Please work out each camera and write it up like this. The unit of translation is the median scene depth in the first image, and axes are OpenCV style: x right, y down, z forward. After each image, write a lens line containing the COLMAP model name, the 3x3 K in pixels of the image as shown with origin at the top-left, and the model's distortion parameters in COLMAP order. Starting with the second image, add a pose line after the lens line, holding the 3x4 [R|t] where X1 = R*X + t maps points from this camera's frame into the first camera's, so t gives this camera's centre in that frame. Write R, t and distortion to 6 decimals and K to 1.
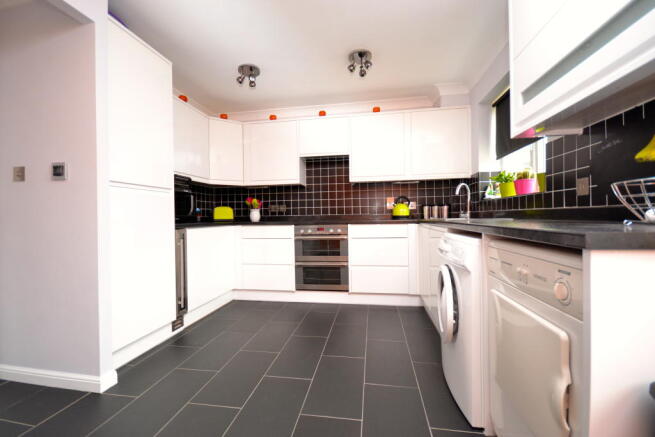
lens RADIAL K [[291.7, 0, 327.5], [0, 291.7, 218.5], [0, 0, 1]] dist [-0.001098, -0.000152]
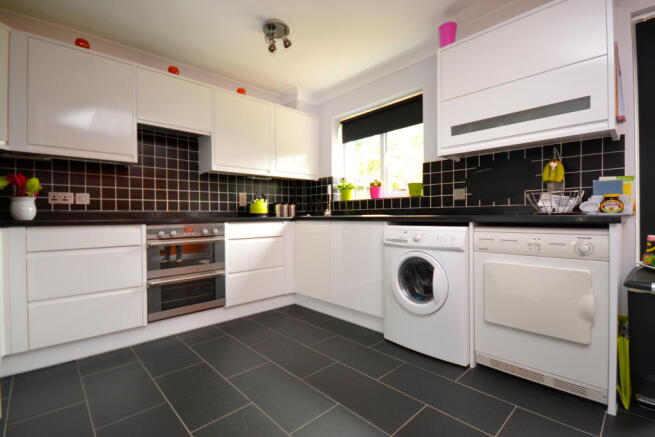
lens RADIAL K [[299.2, 0, 327.5], [0, 299.2, 218.5], [0, 0, 1]] dist [0.000609, -0.000010]
pose [[0.609904, 0.002246, 0.792472, -0.399012], [0.004723, 0.999968, -0.006469, 0.014632], [-0.792461, 0.007688, 0.609874, 0.263173]]
